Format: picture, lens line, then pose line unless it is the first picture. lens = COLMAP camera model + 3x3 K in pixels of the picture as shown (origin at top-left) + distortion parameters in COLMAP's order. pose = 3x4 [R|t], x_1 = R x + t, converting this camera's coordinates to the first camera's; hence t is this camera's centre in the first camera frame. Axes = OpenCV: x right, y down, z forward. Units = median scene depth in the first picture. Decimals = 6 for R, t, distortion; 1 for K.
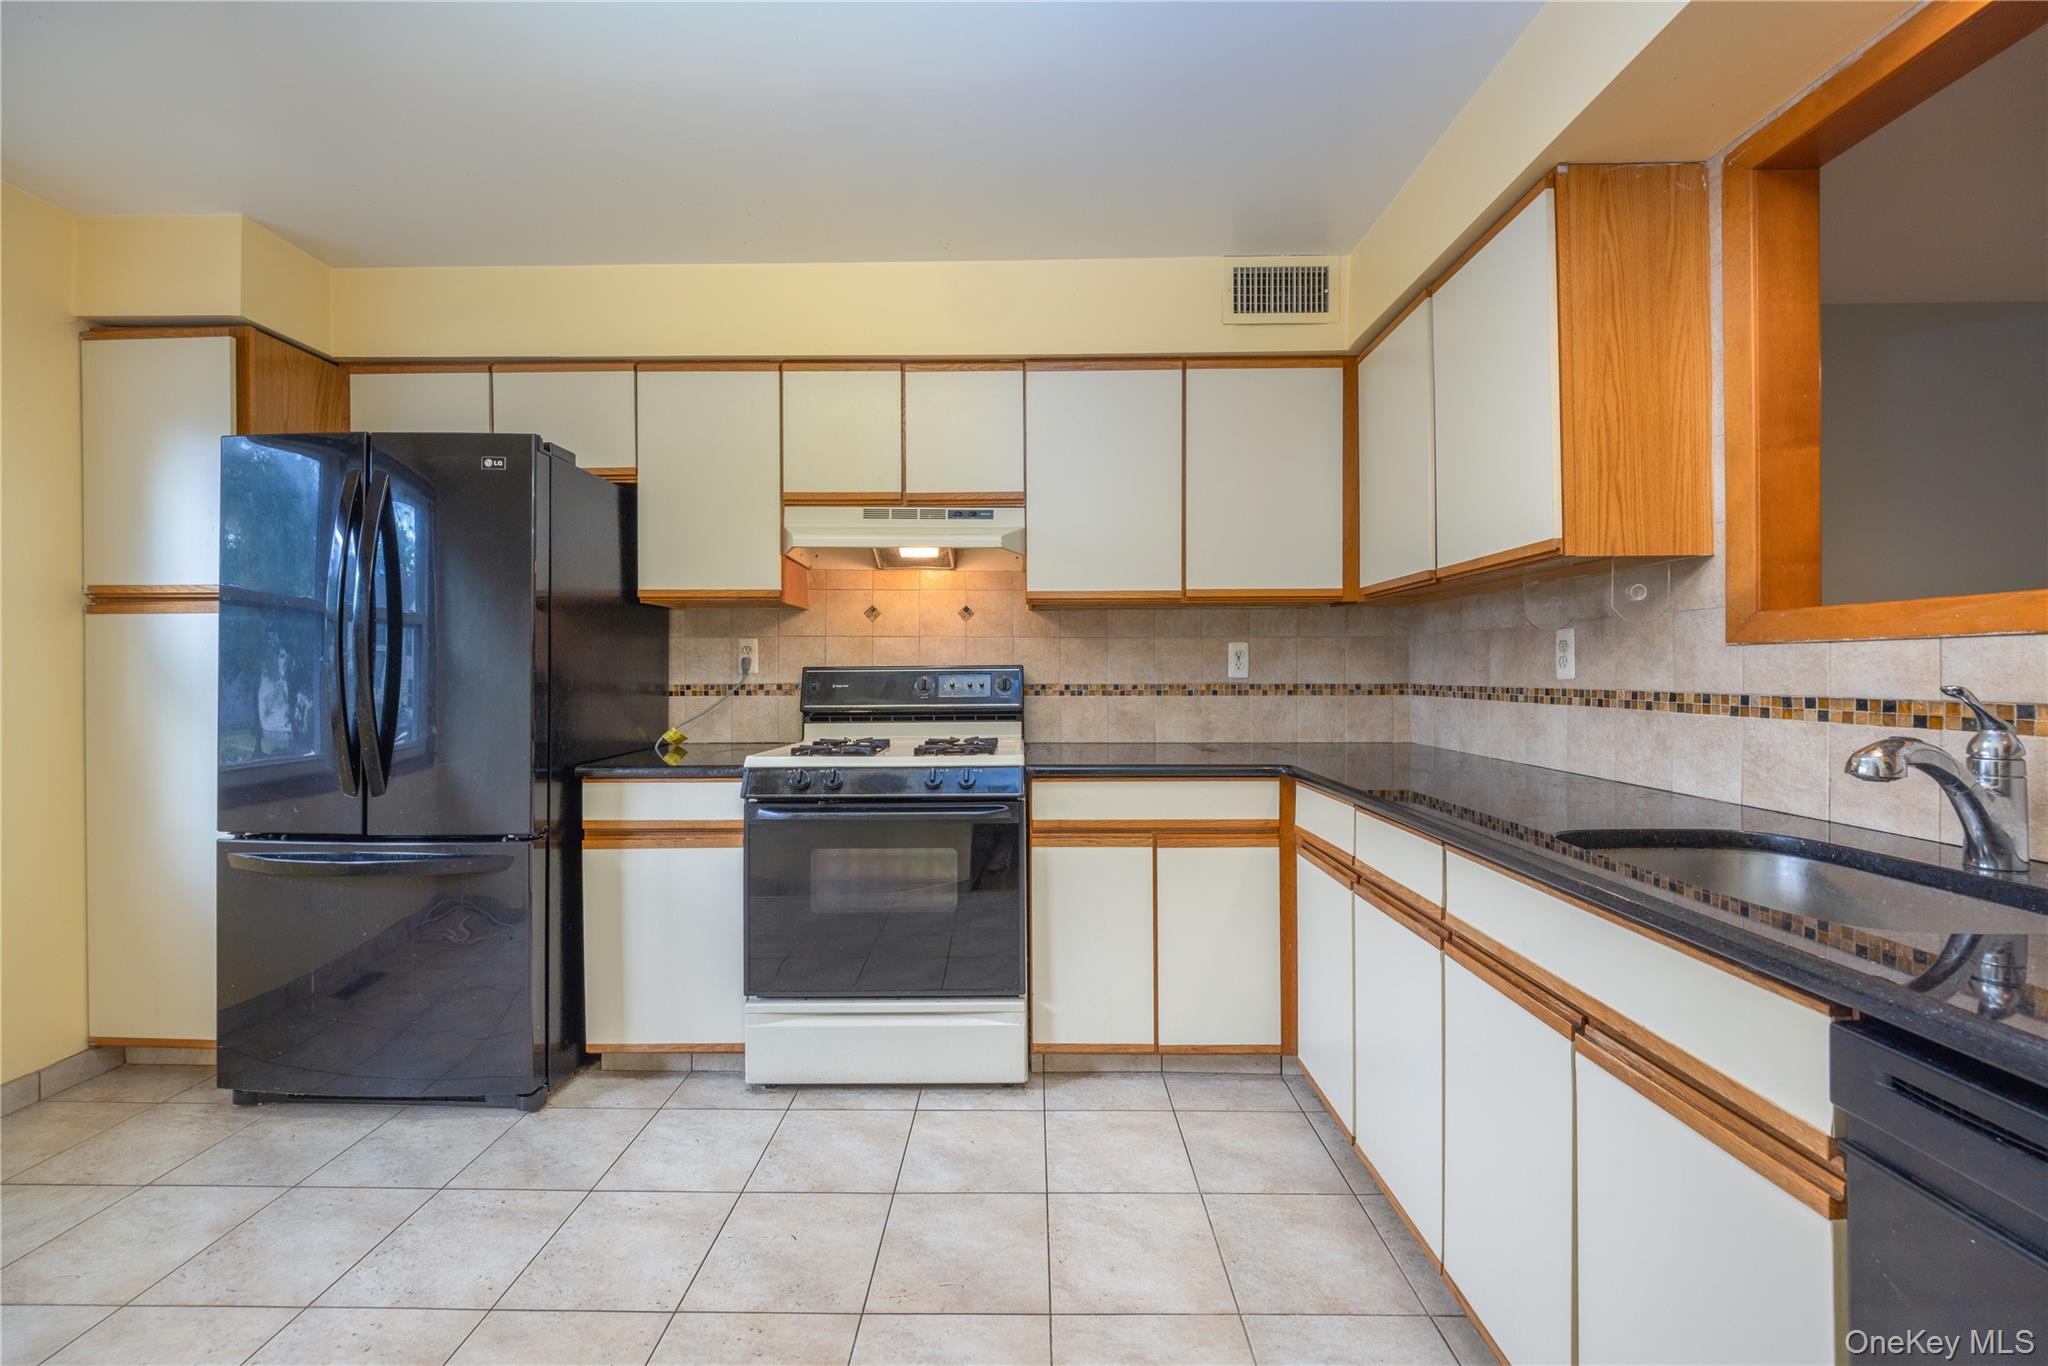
lens RADIAL K [[813.0, 0, 1023.8], [0, 813.0, 675.5], [0, 0, 1]] dist [-0.000161, -0.000010]
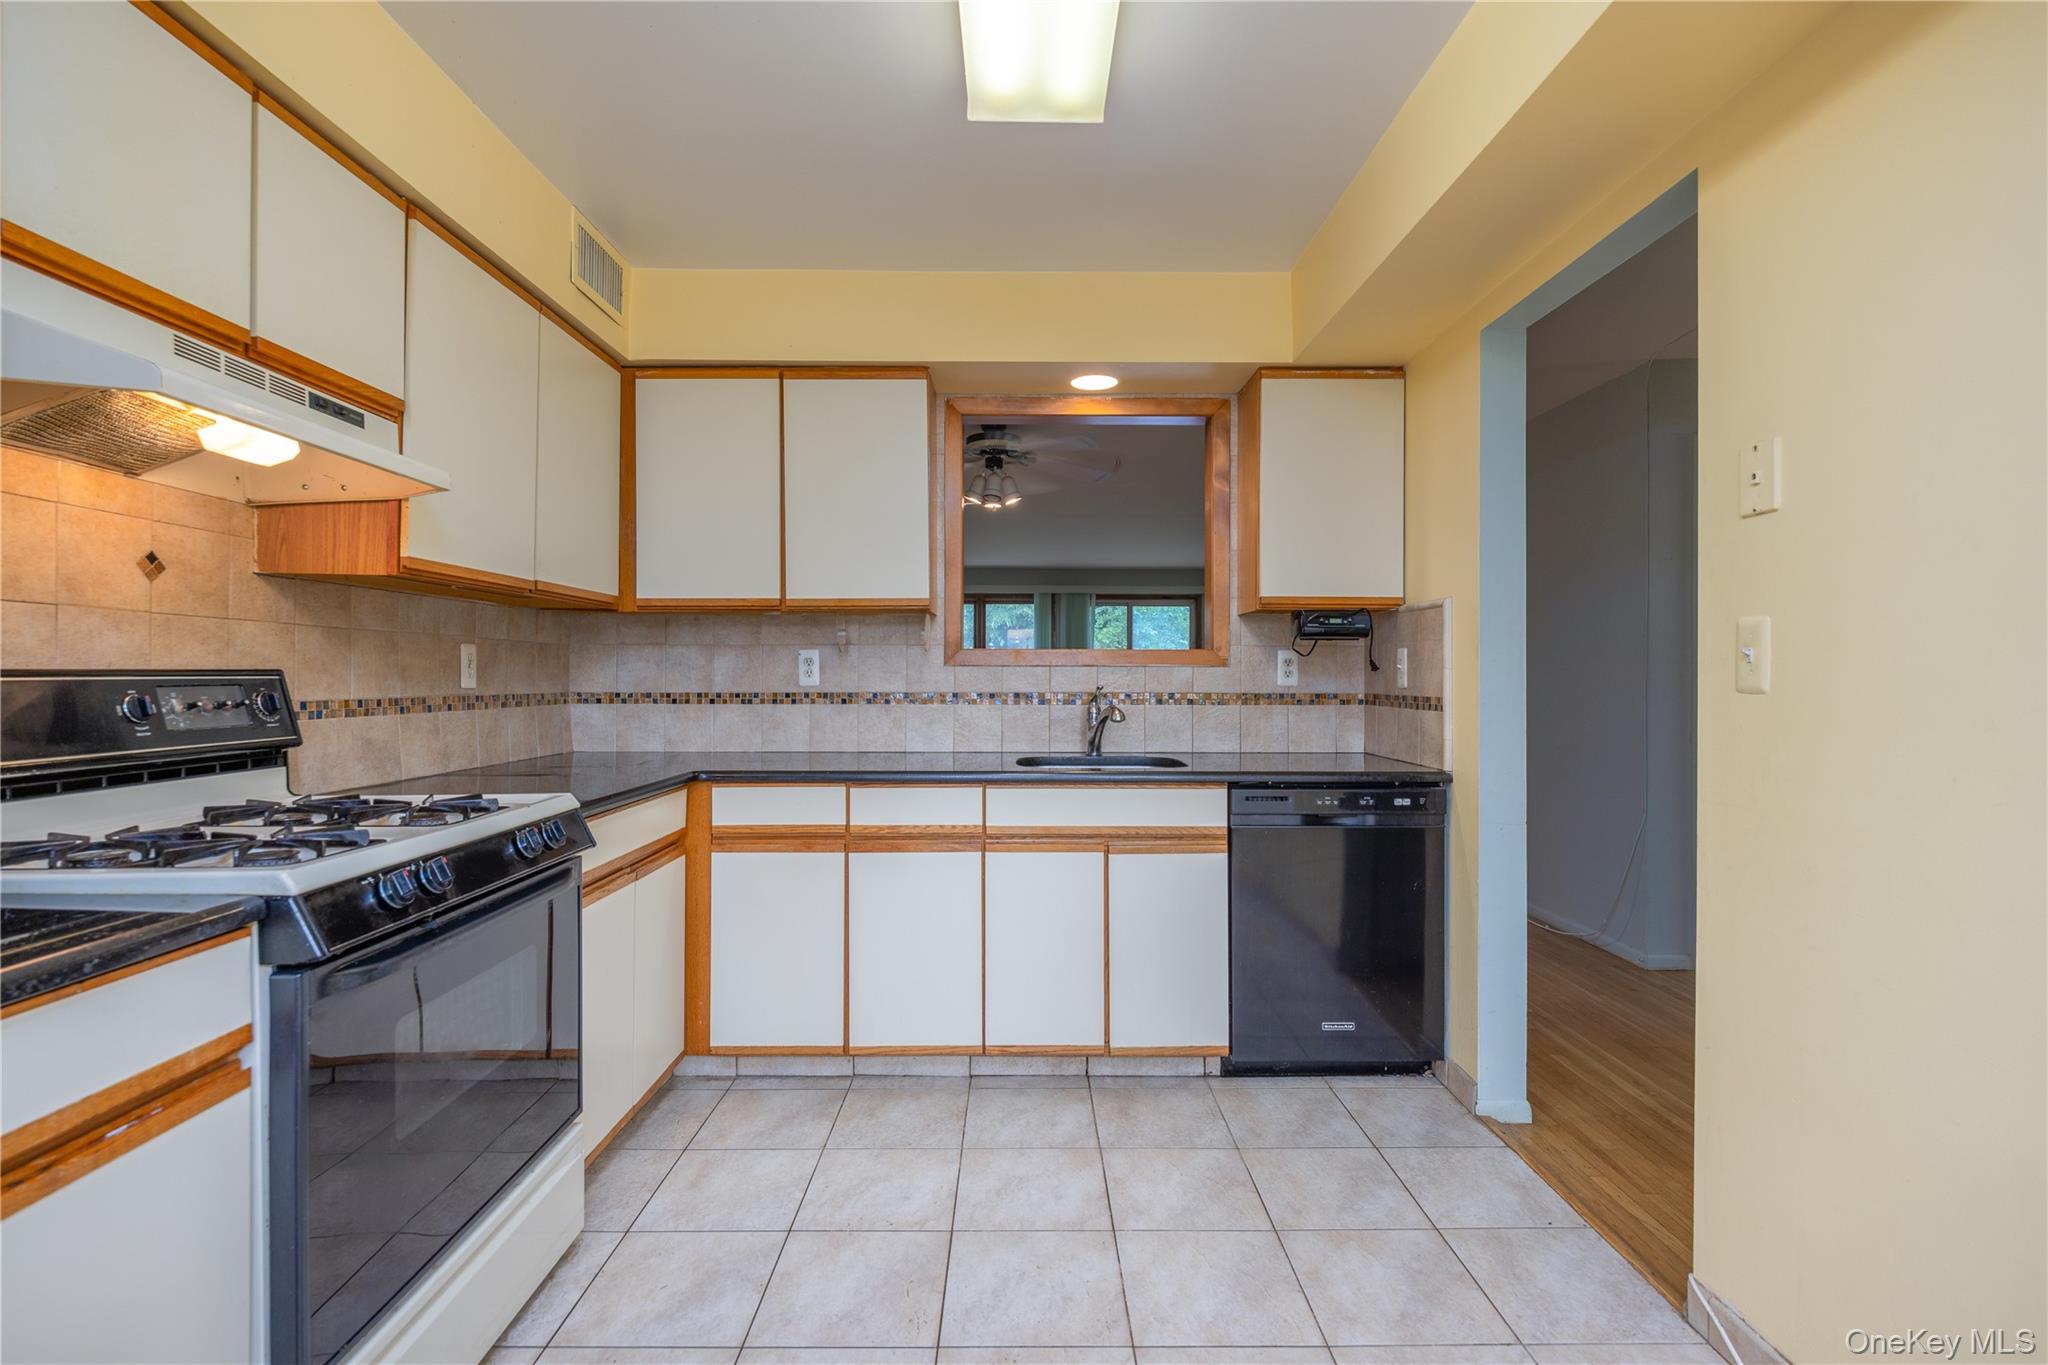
lens RADIAL K [[938.1, 0, 1024.0], [0, 938.1, 682.5], [0, 0, 1]] dist [-0.001730, -0.000522]
pose [[-0.017661, -0.002704, 0.999840, -0.780115], [0.005287, 0.999982, 0.002798, -0.002779], [-0.999830, 0.005335, -0.017646, 0.543796]]
